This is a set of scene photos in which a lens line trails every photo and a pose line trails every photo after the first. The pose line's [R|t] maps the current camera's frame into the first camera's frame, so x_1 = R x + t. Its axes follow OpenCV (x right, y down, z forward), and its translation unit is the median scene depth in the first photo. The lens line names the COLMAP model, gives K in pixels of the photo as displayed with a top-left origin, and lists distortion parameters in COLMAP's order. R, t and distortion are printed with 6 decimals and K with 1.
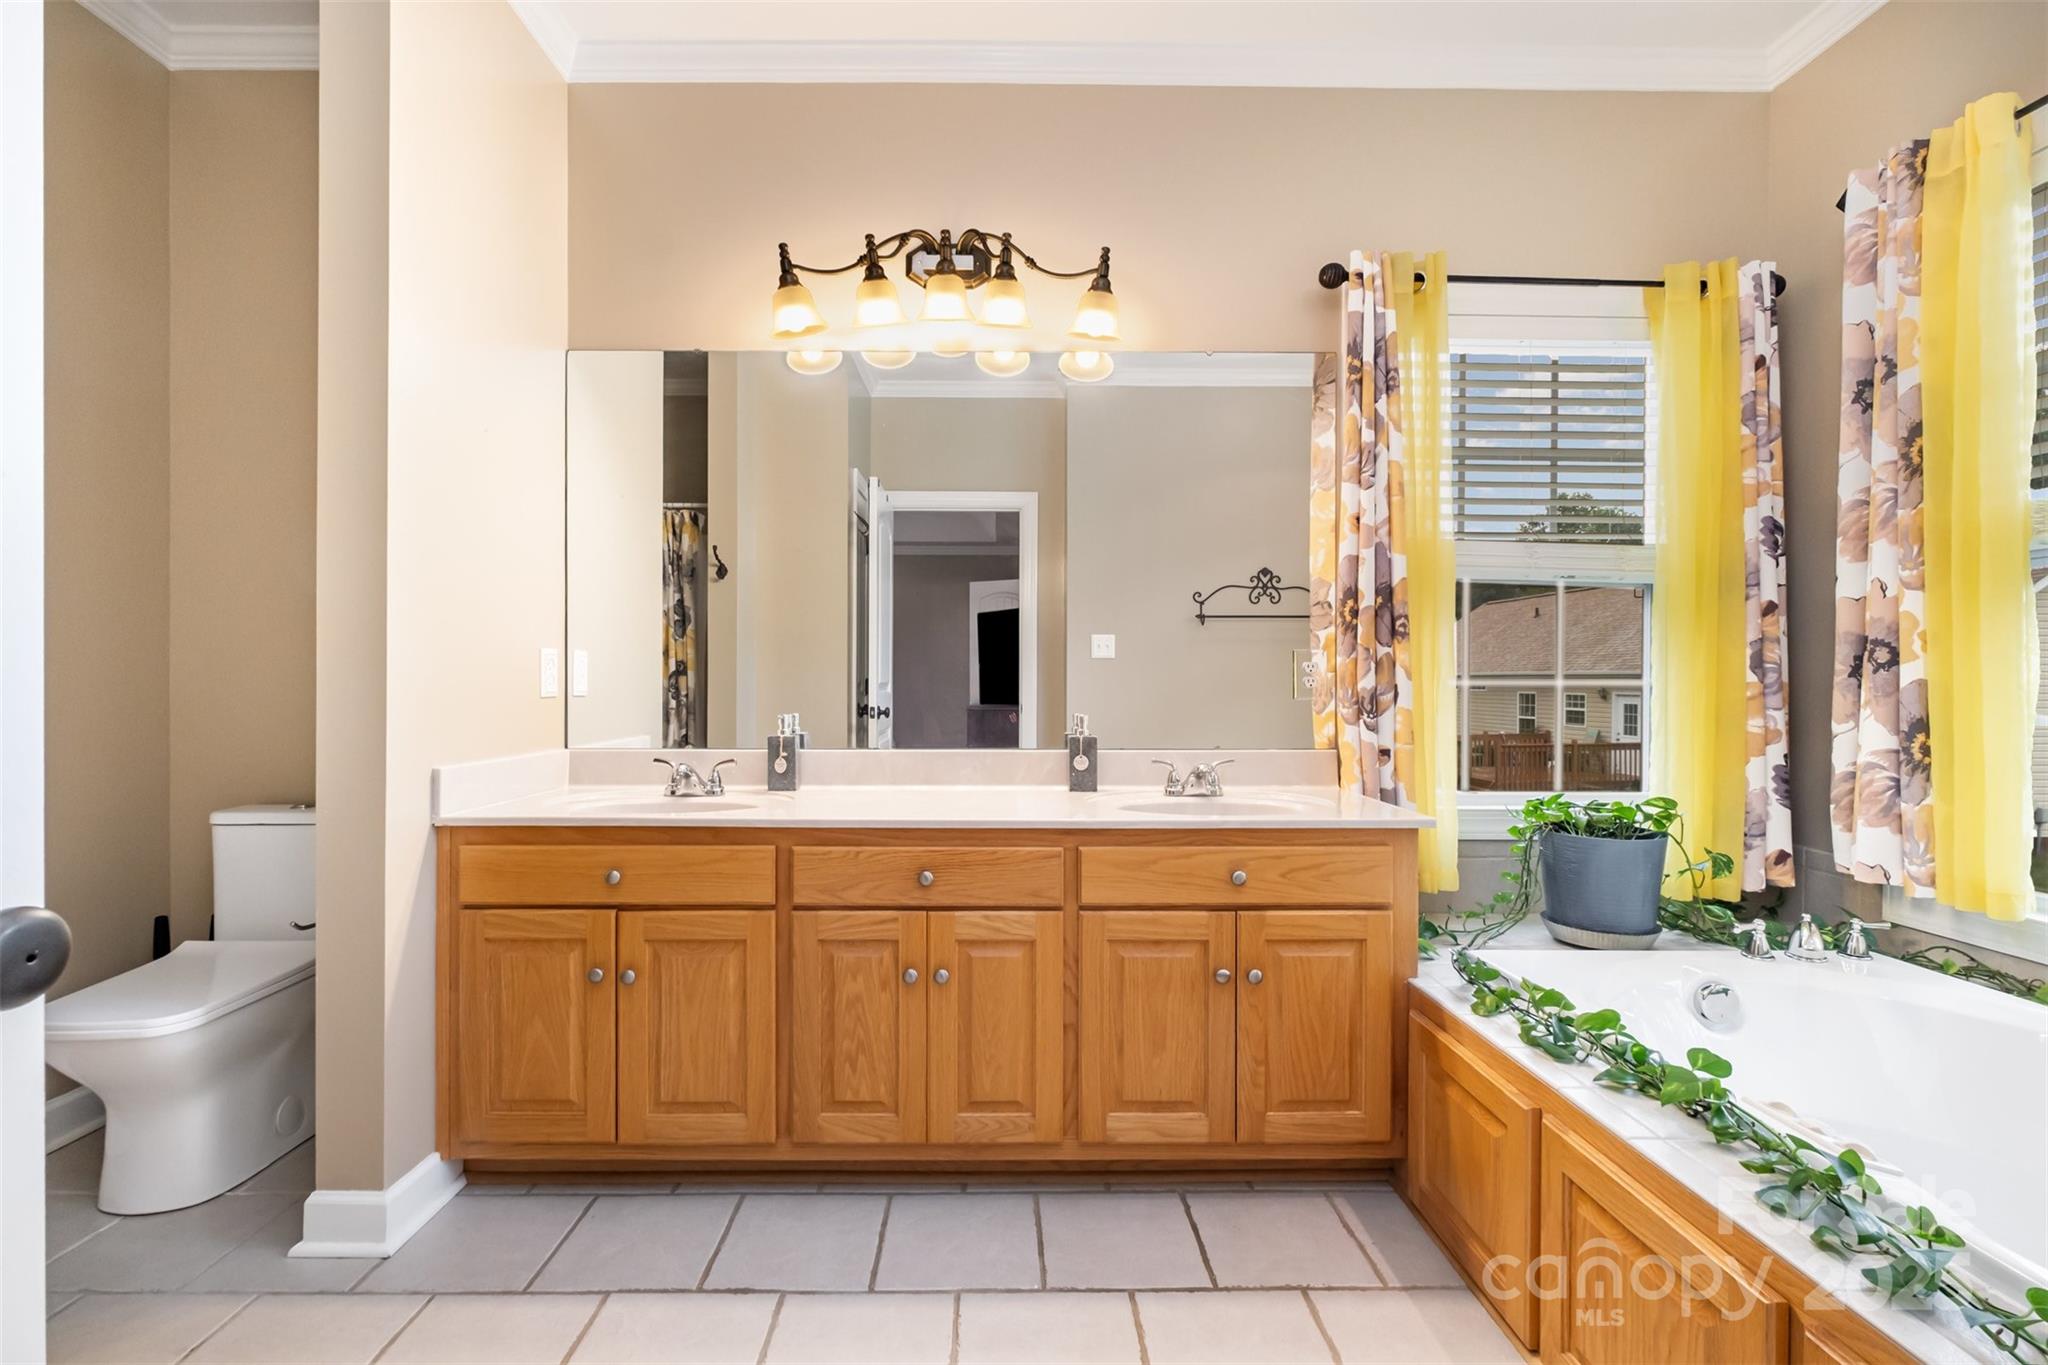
lens RADIAL K [[902.3, 0, 1012.6], [0, 902.3, 691.2], [0, 0, 1]] dist [-0.010126, 0.001968]
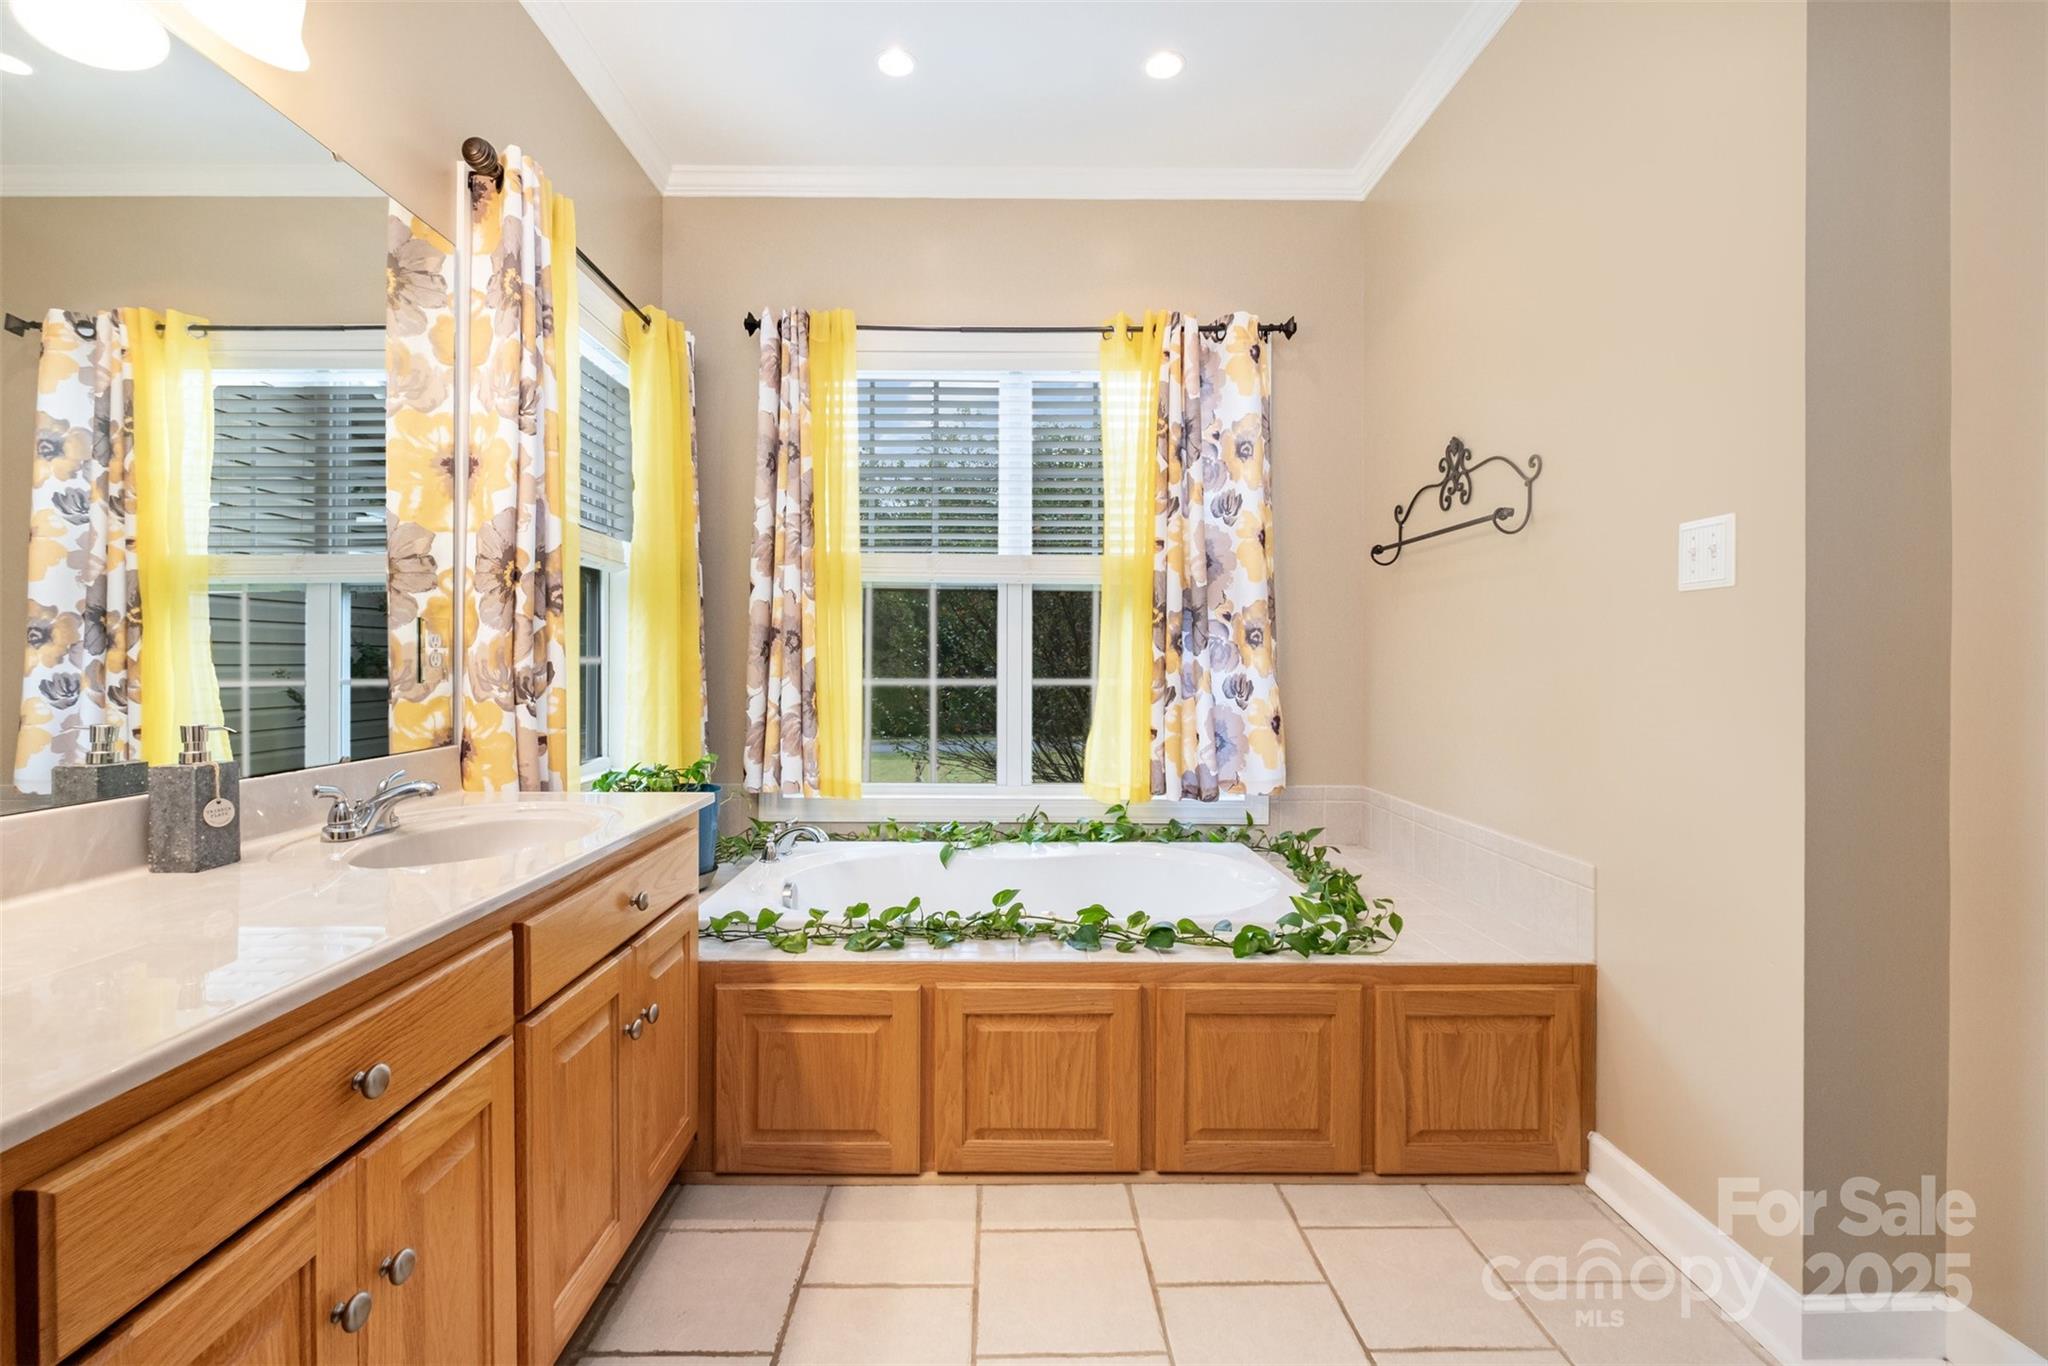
lens RADIAL K [[902.3, 0, 994.7], [0, 902.3, 662.7], [0, 0, 1]] dist [-0.010126, 0.001968]
pose [[0.014892, -0.006794, 0.999866, -0.457834], [0.000465, 0.999977, 0.006788, -0.012824], [-0.999889, 0.000364, 0.014894, 0.546450]]
